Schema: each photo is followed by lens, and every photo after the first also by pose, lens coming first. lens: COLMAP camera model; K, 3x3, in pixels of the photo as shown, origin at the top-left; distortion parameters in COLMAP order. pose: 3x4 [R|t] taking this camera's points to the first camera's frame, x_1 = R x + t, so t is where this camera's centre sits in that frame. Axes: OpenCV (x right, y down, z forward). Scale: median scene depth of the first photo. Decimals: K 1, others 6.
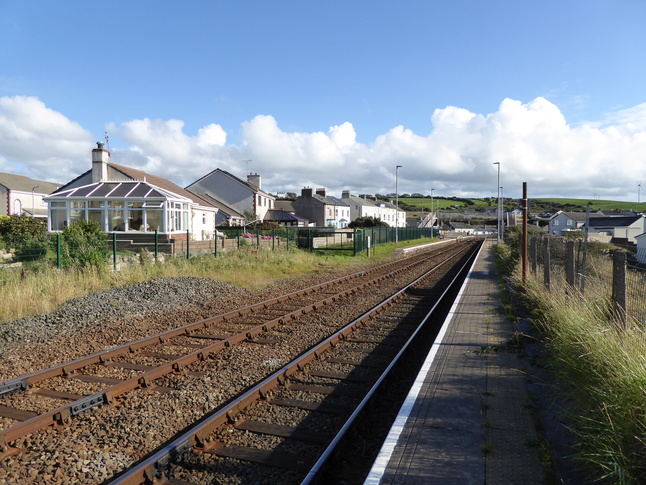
lens RADIAL K [[456.3, 0, 323.0], [0, 456.3, 242.5], [0, 0, 1]] dist [-0.011674, -0.001075]
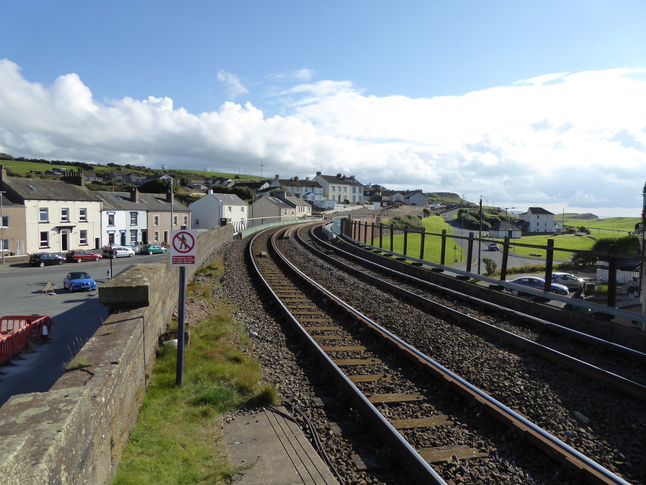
lens RADIAL K [[456.3, 0, 323.0], [0, 456.3, 242.5], [0, 0, 1]] dist [-0.011674, -0.001075]
pose [[0.705543, -0.044944, 0.707240, 0.117839], [0.011691, 0.998589, 0.051796, -0.009485], [-0.708570, -0.028276, 0.705073, 0.362632]]
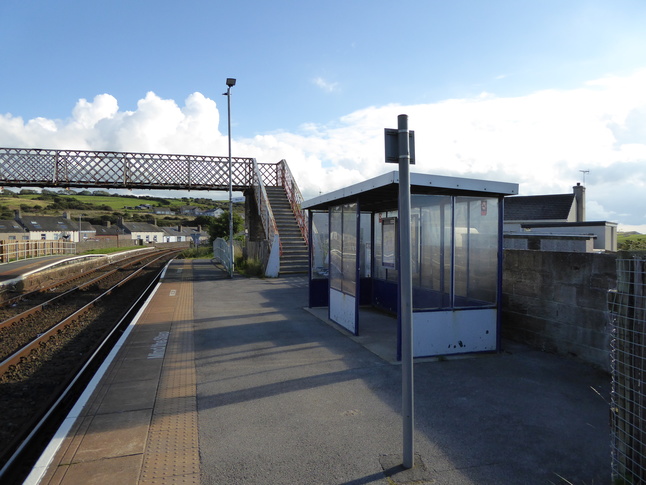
lens RADIAL K [[456.3, 0, 323.0], [0, 456.3, 242.5], [0, 0, 1]] dist [-0.011674, -0.001075]
pose [[0.803639, -0.017440, 0.594861, 0.073411], [0.023434, 0.999723, -0.002348, -0.005301], [-0.594655, 0.015827, 0.803825, 0.200222]]
